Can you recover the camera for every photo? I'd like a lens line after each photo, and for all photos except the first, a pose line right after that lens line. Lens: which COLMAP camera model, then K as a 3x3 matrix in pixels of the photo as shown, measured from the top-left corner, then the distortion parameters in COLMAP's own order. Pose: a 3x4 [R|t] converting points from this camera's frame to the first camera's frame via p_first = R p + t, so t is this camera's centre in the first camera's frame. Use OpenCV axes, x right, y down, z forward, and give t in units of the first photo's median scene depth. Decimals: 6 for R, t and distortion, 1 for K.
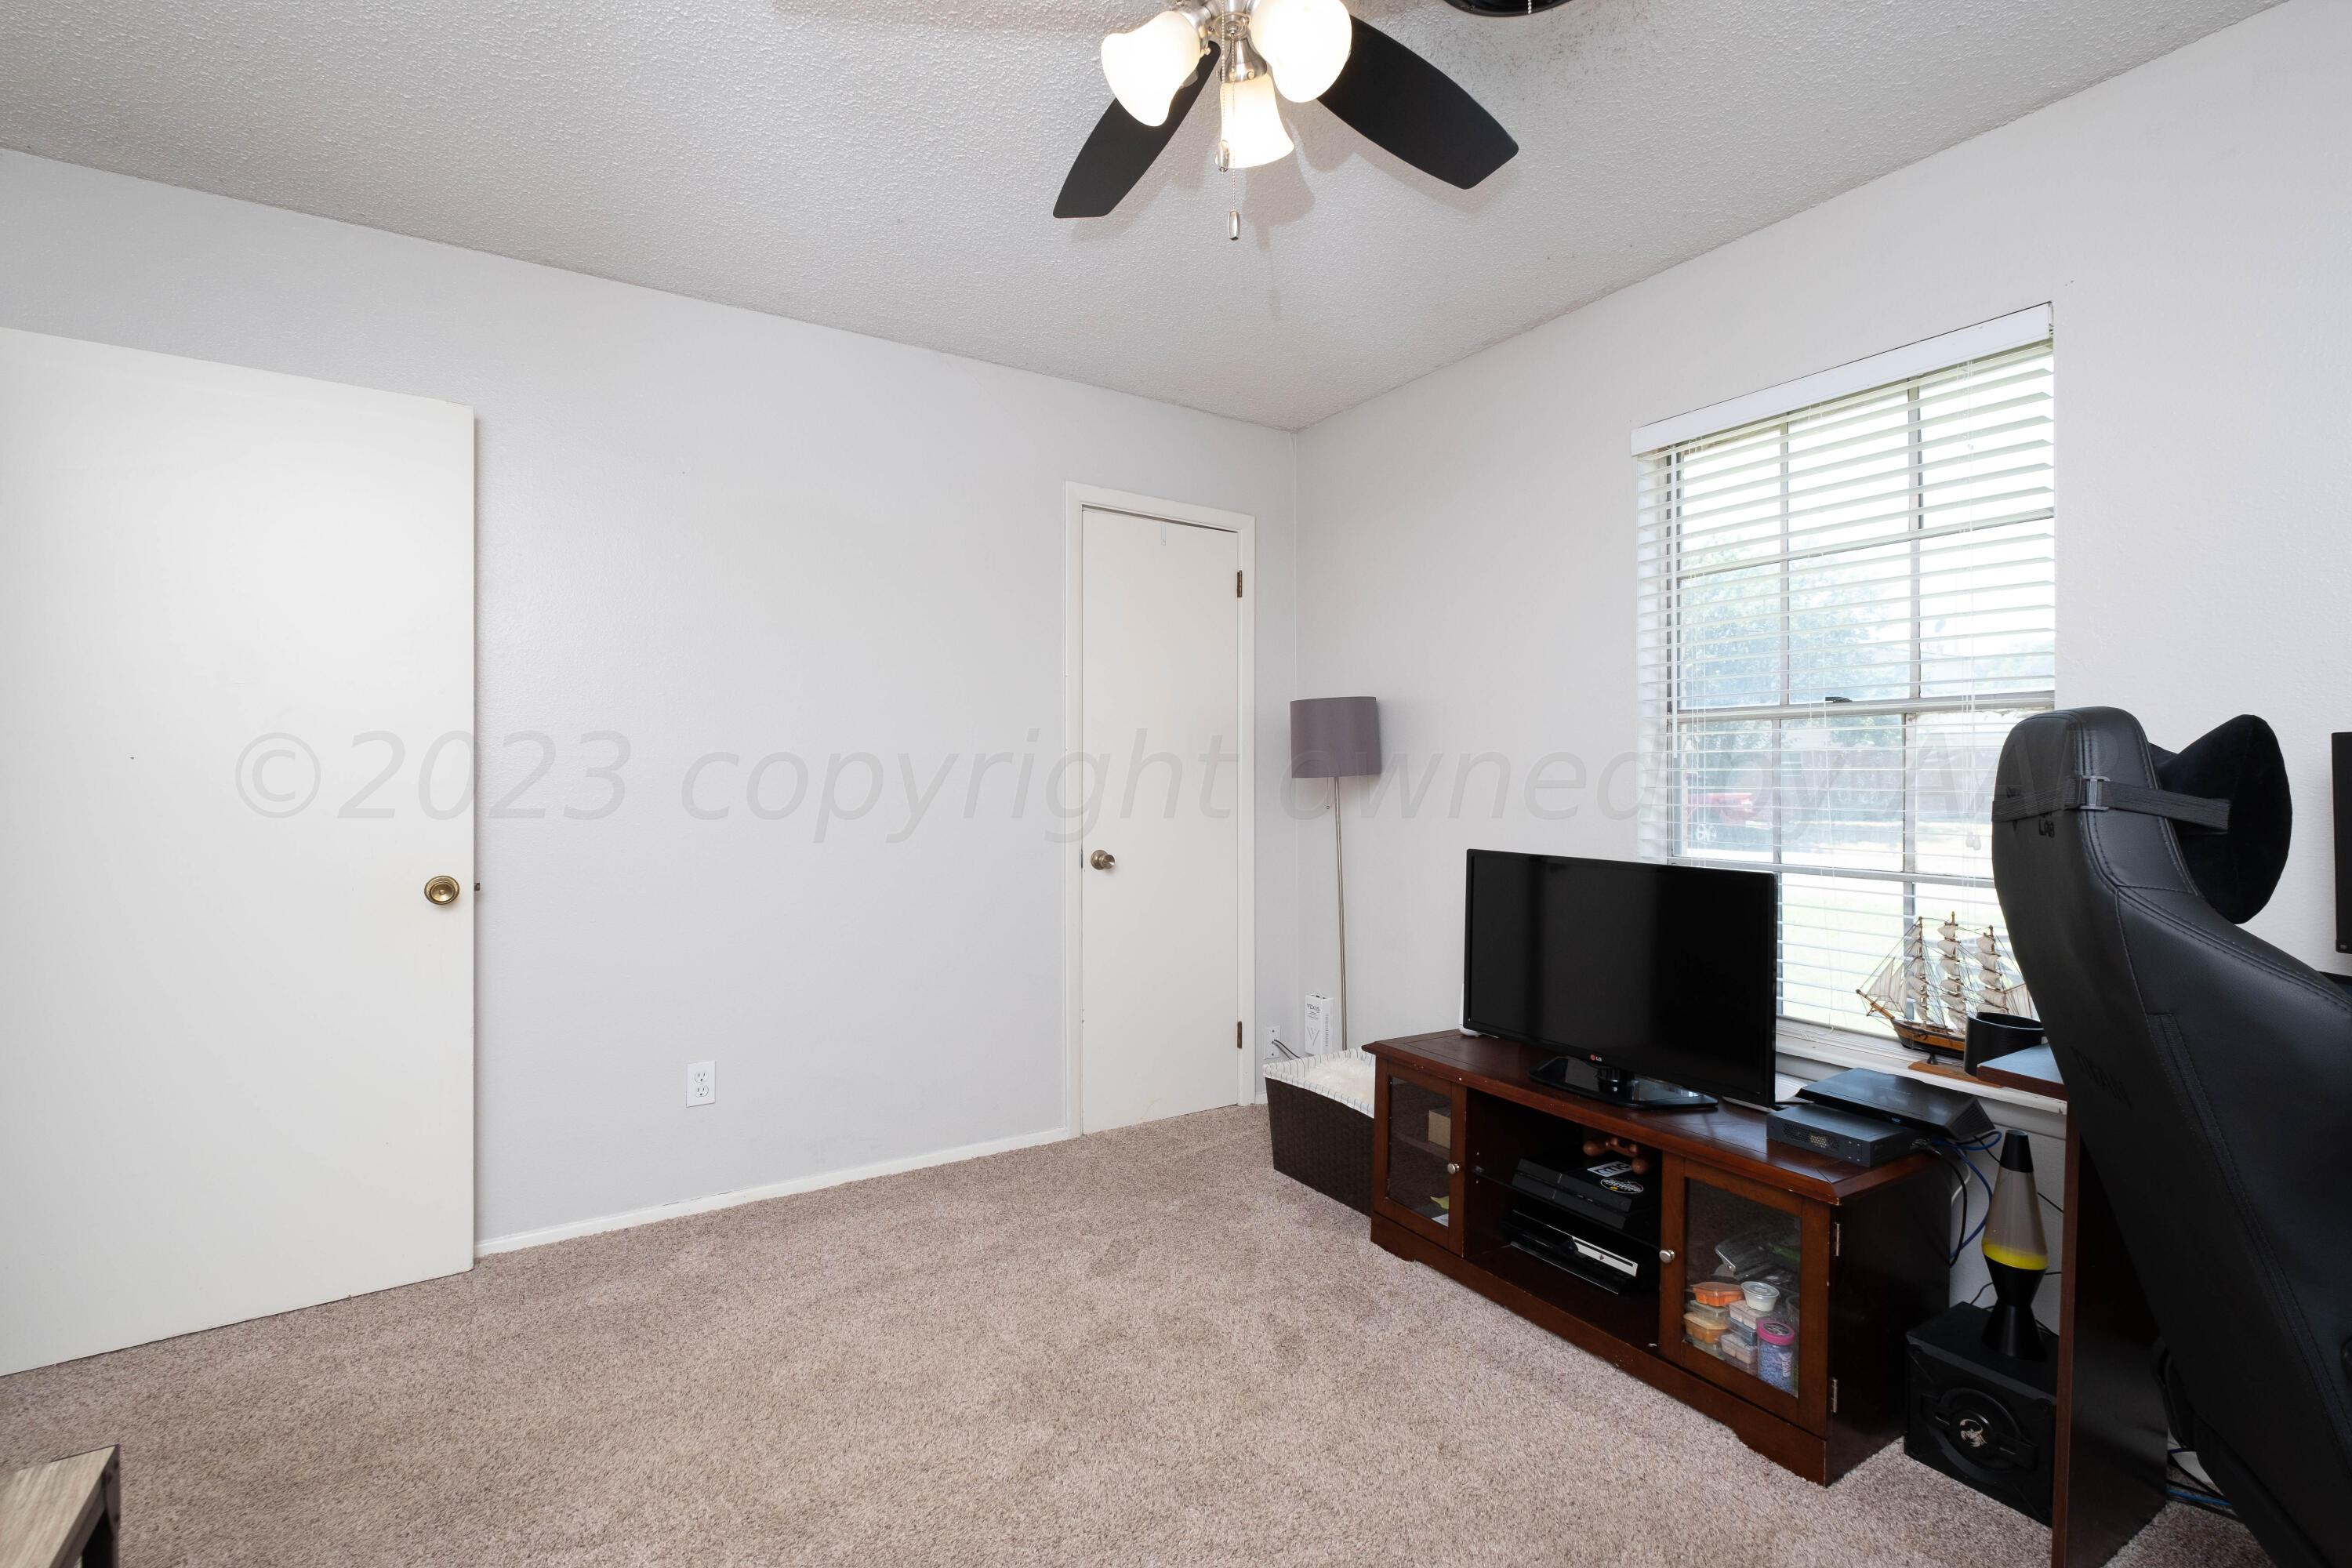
lens RADIAL K [[1042.6, 0, 1171.9], [0, 1042.6, 773.9], [0, 0, 1]] dist [0.004036, -0.005012]
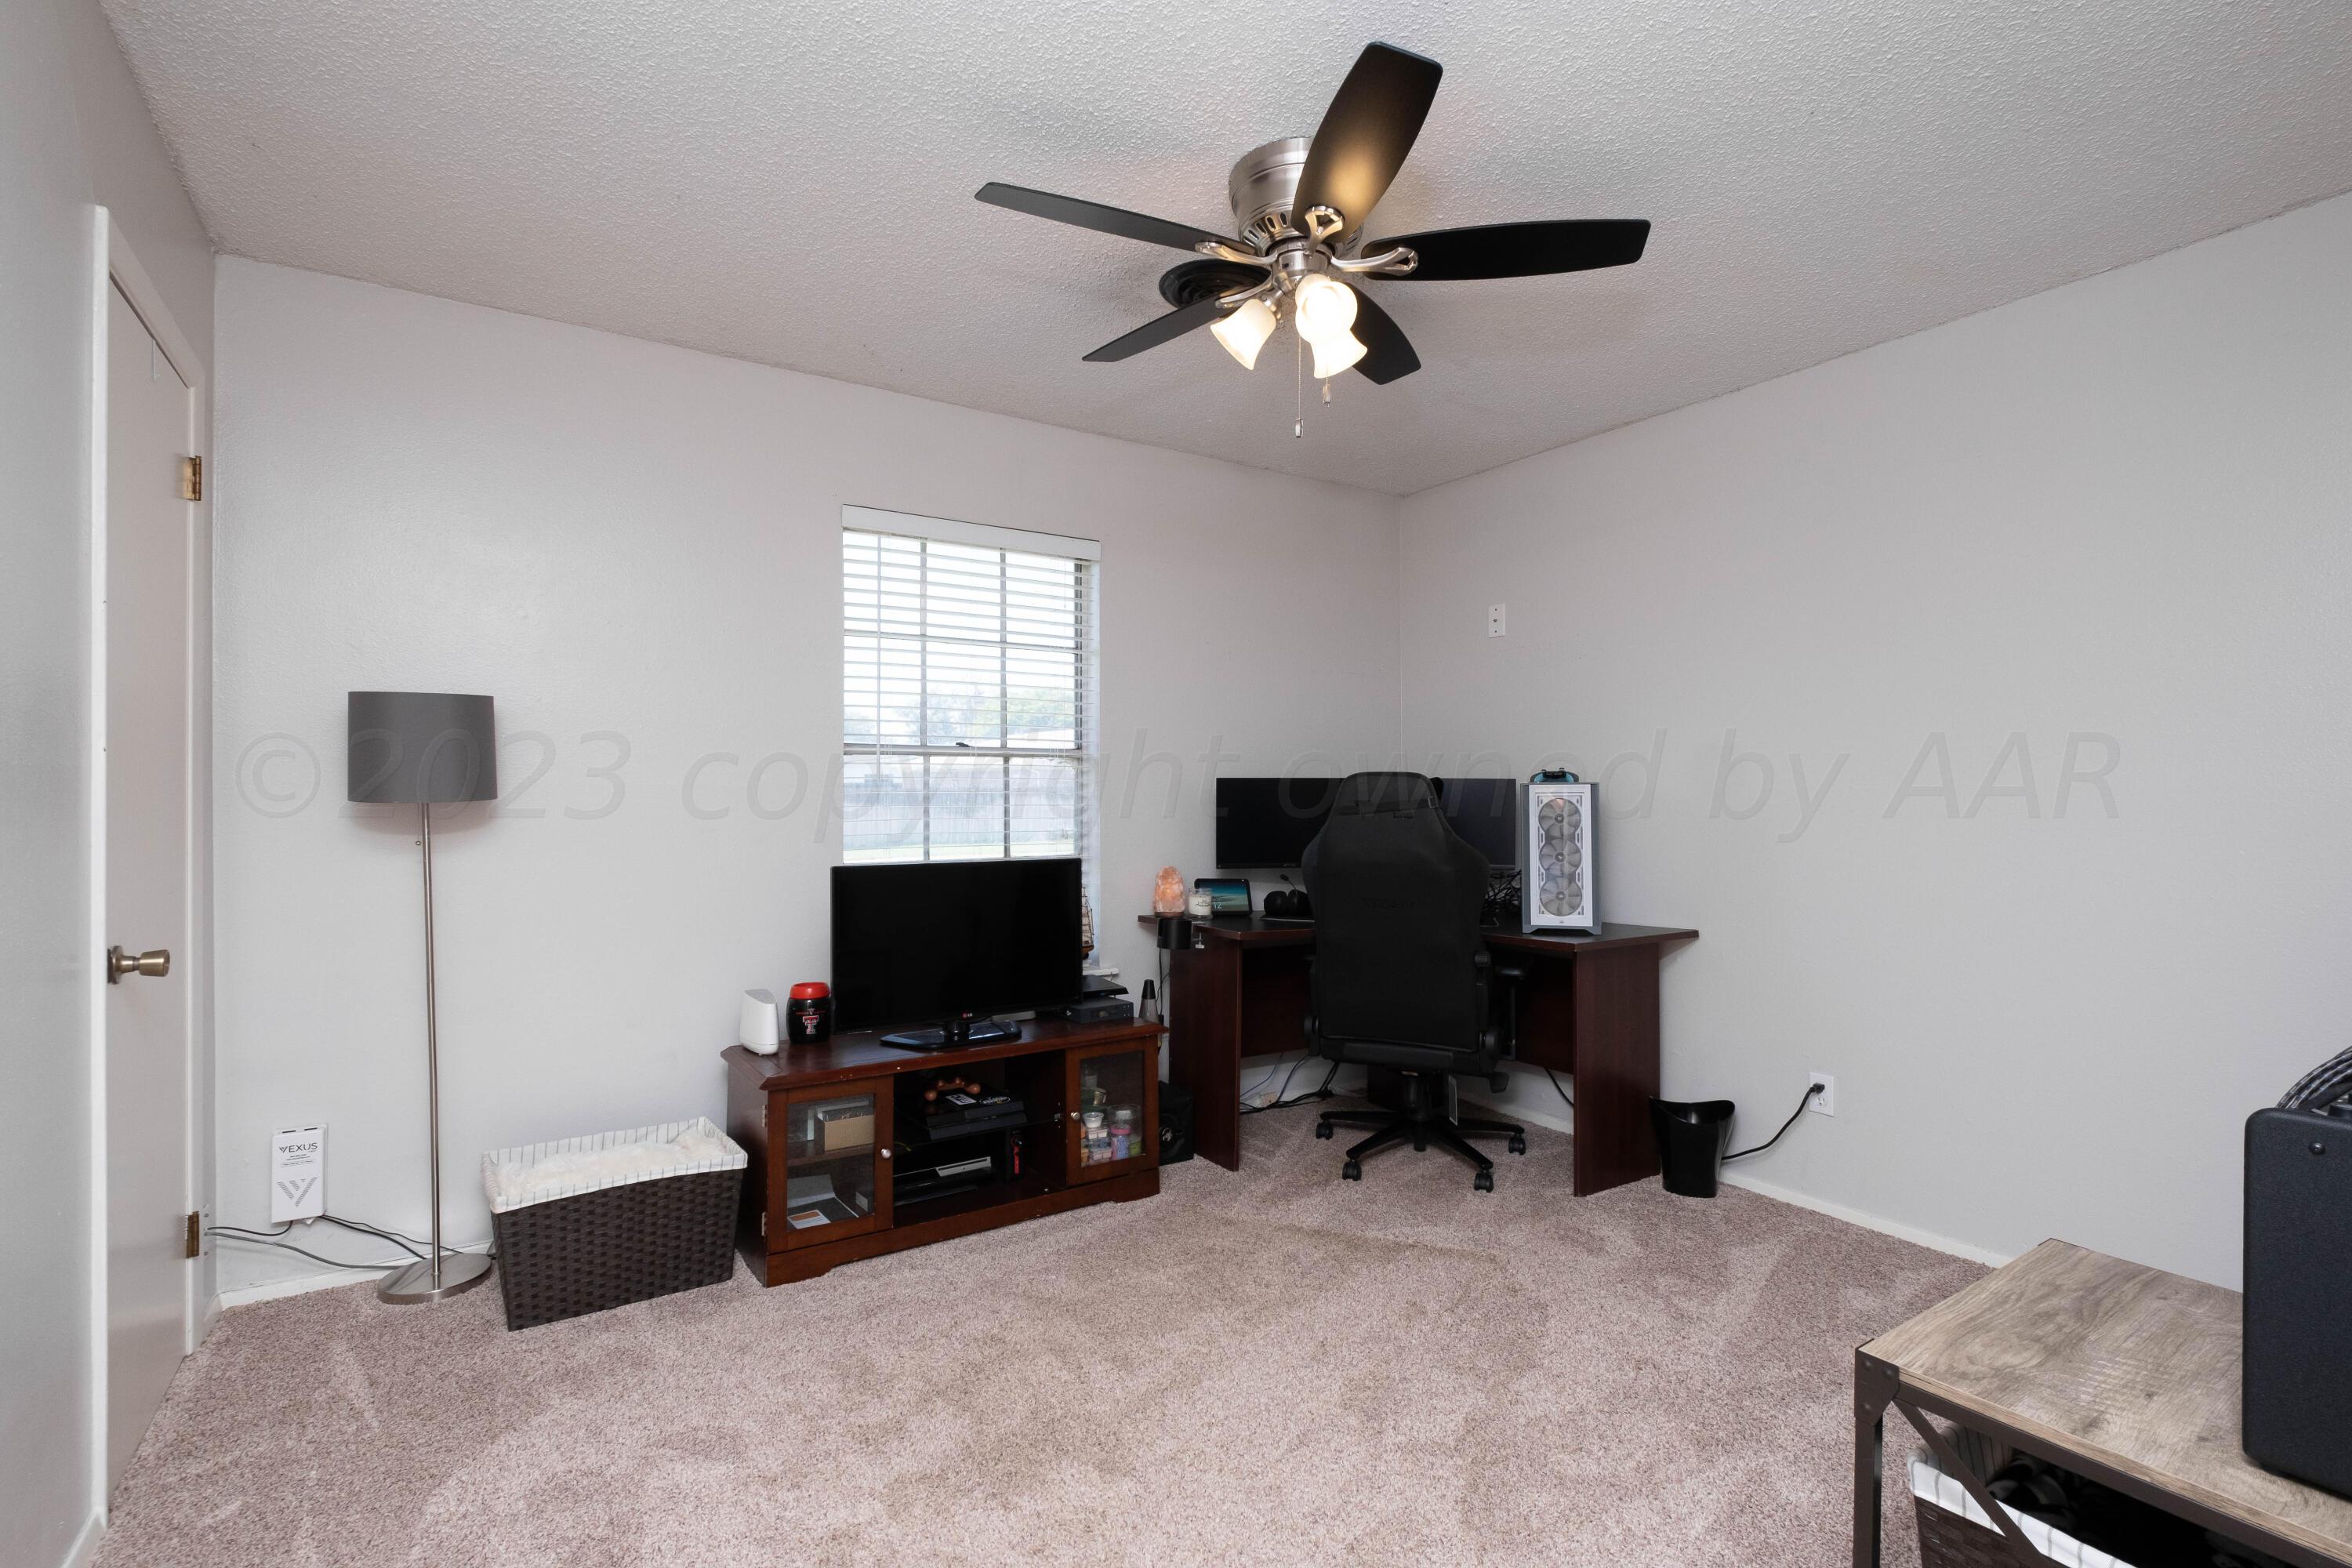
lens RADIAL K [[1042.6, 0, 1170.1], [0, 1042.6, 797.5], [0, 0, 1]] dist [0.004036, -0.005012]
pose [[0.014171, 0.002251, 0.999897, -0.813336], [0.007715, 0.999967, -0.002360, 0.008538], [-0.999870, 0.007748, 0.014153, 0.668342]]
